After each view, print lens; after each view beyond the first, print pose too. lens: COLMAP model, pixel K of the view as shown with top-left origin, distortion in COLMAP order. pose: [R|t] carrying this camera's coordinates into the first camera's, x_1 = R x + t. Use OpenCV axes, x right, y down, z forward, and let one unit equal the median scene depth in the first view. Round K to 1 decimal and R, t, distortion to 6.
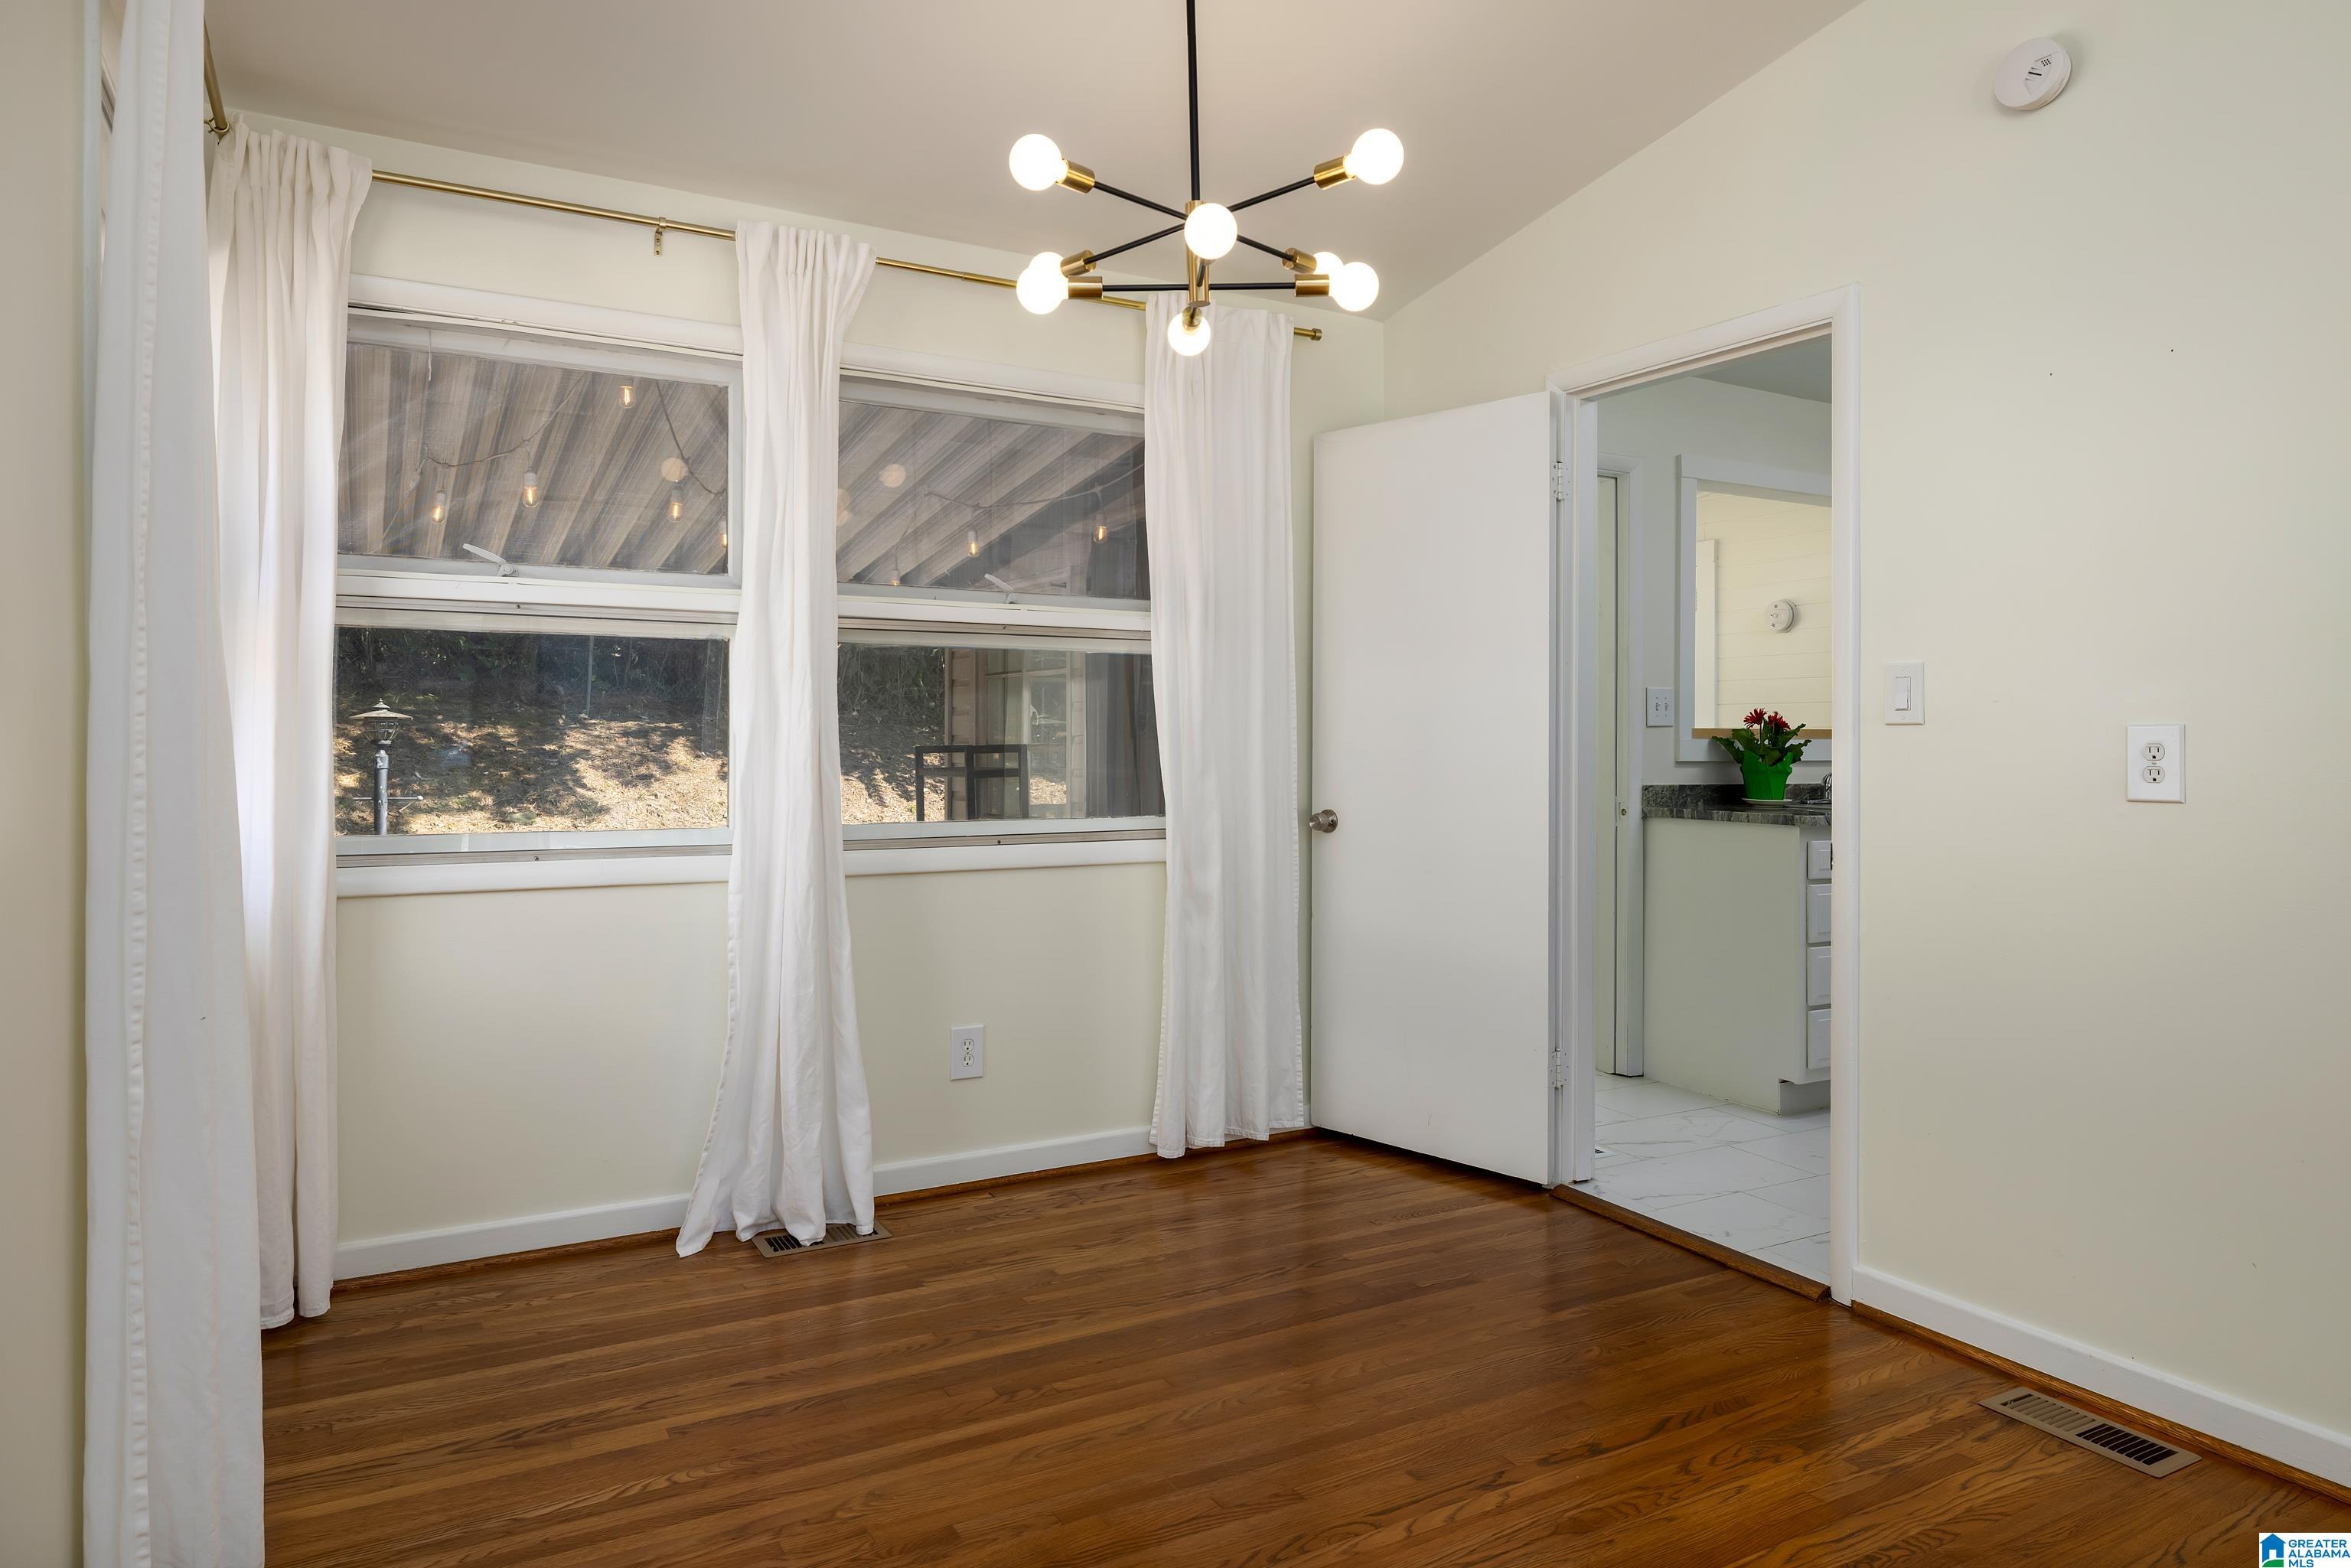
lens RADIAL K [[1437.4, 0, 1146.1], [0, 1437.4, 732.1], [0, 0, 1]] dist [0.020539, -0.002450]
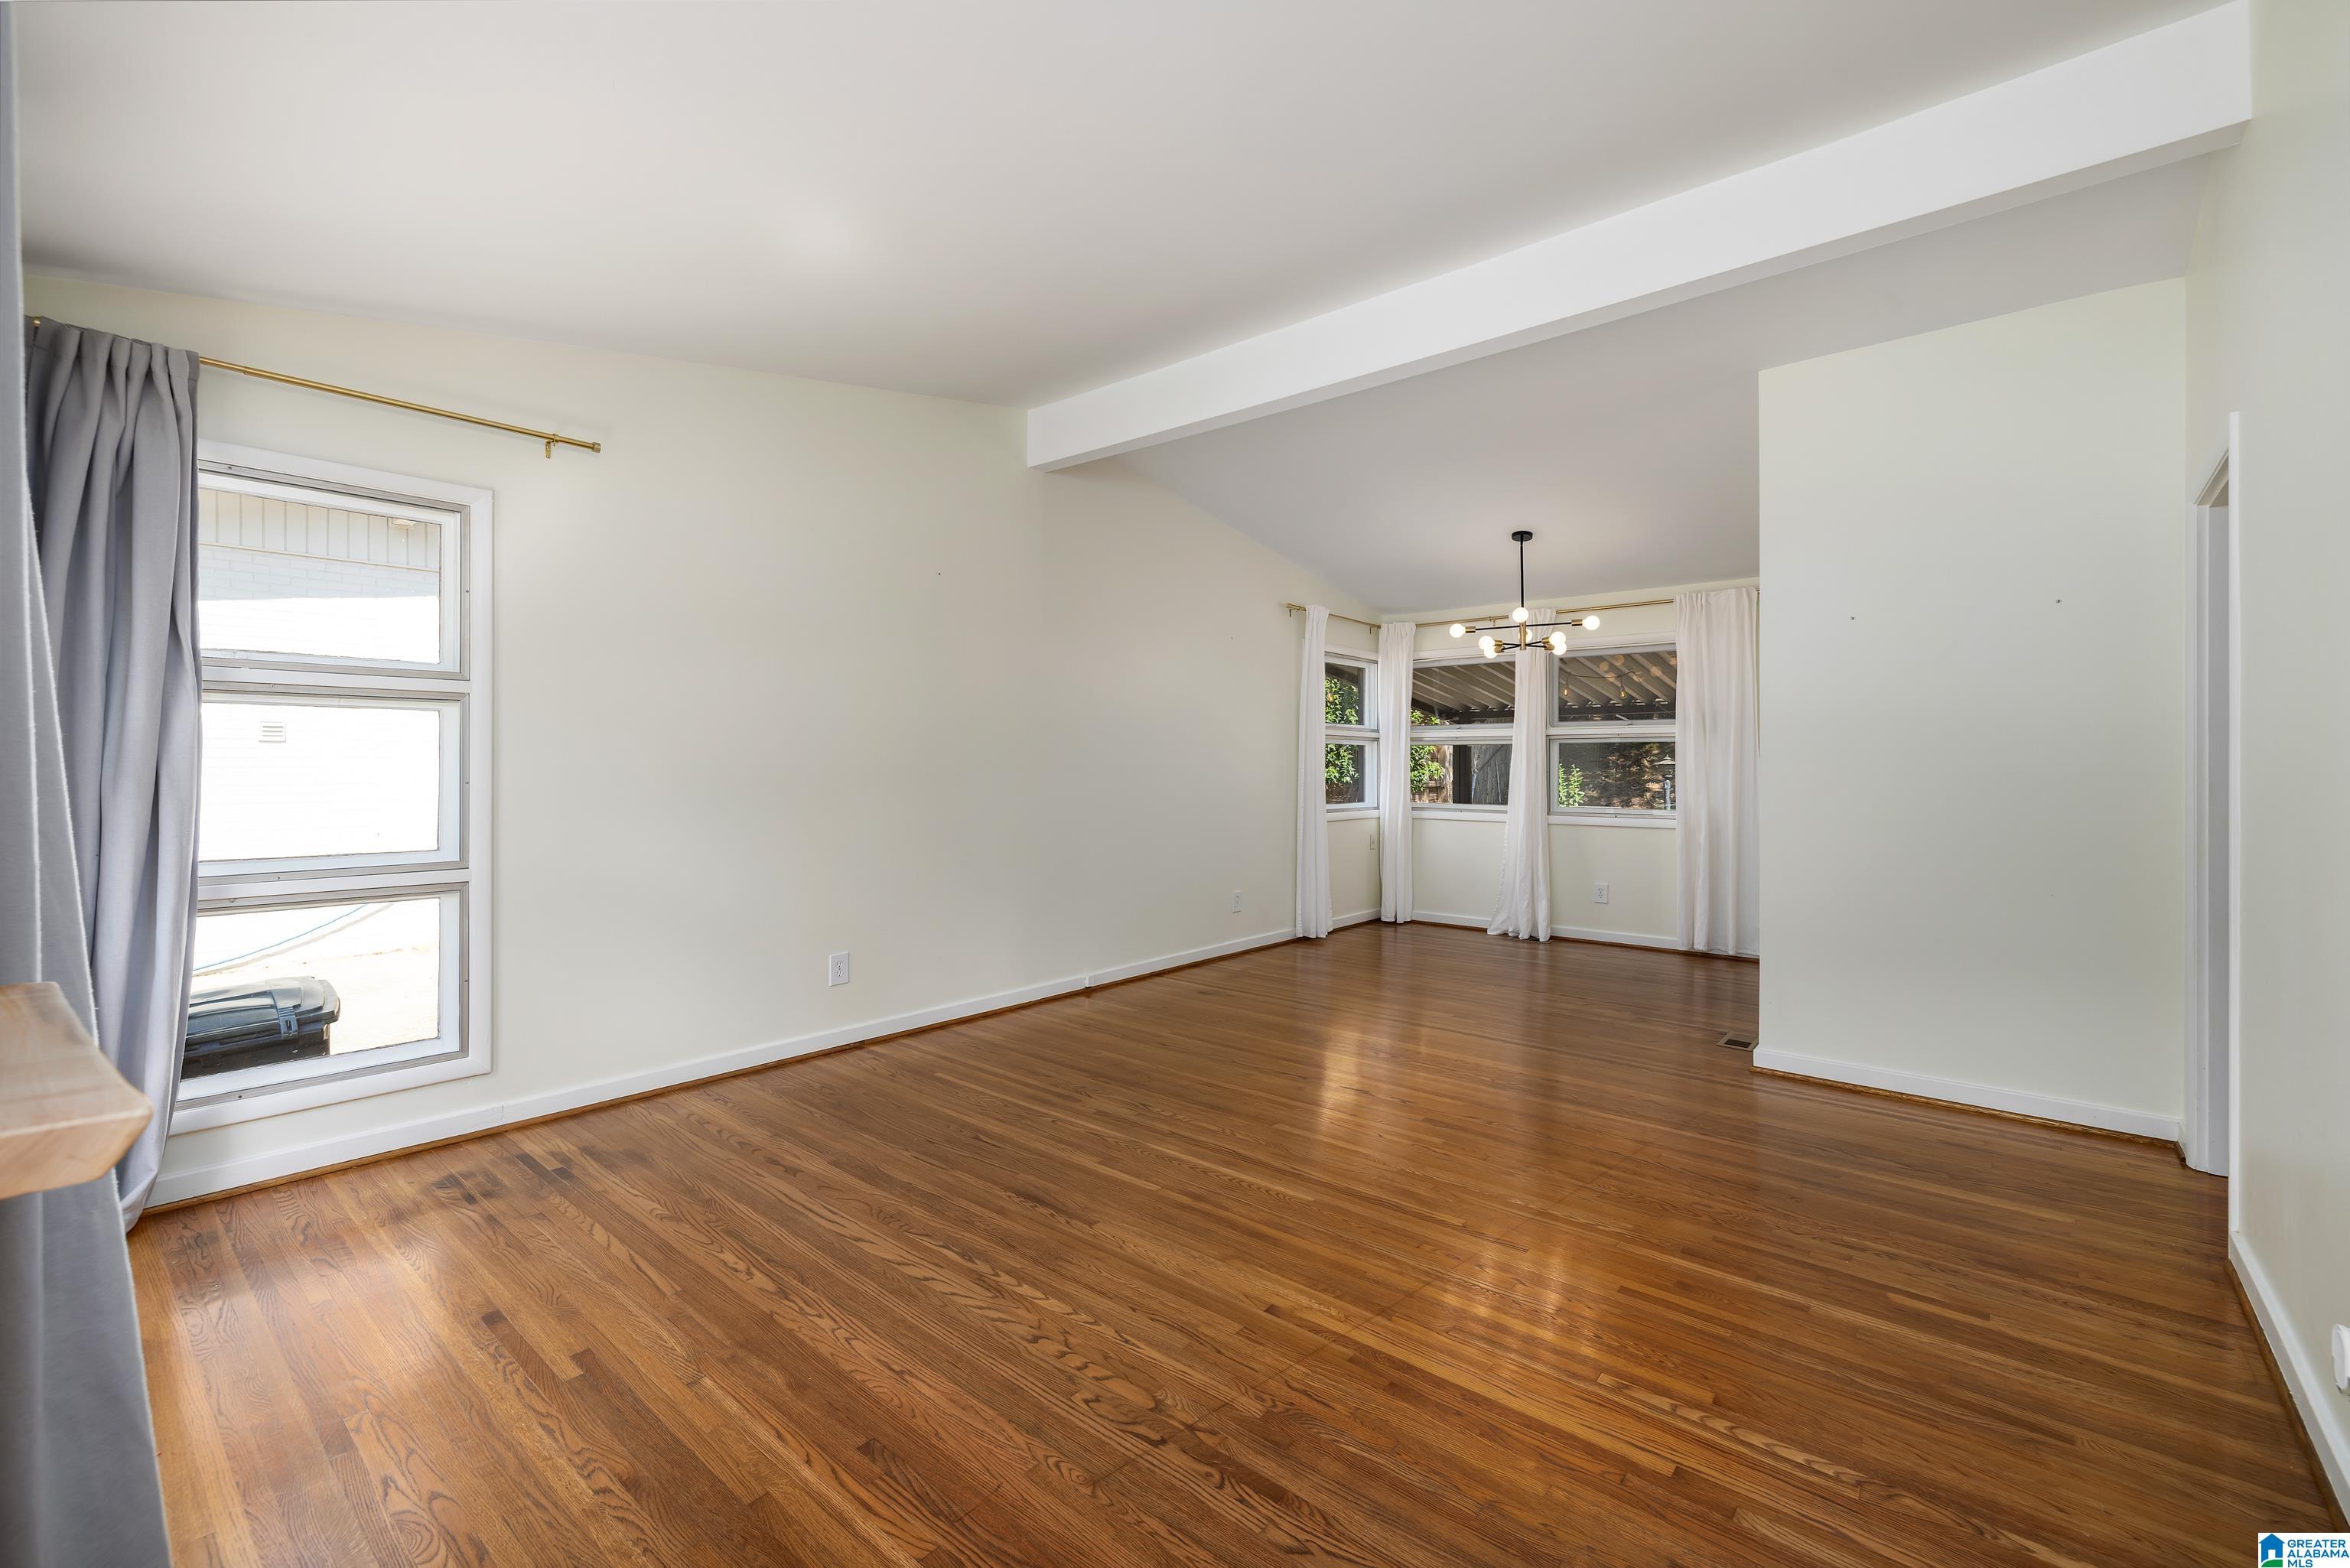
lens RADIAL K [[988.6, 0, 1160.9], [0, 988.6, 762.4], [0, 0, 1]] dist [0.000687, 0.000737]
pose [[0.356143, -0.004885, -0.934419, 1.303571], [0.002456, 0.999988, -0.004291, -0.017114], [0.934428, -0.000767, 0.356151, -0.427155]]
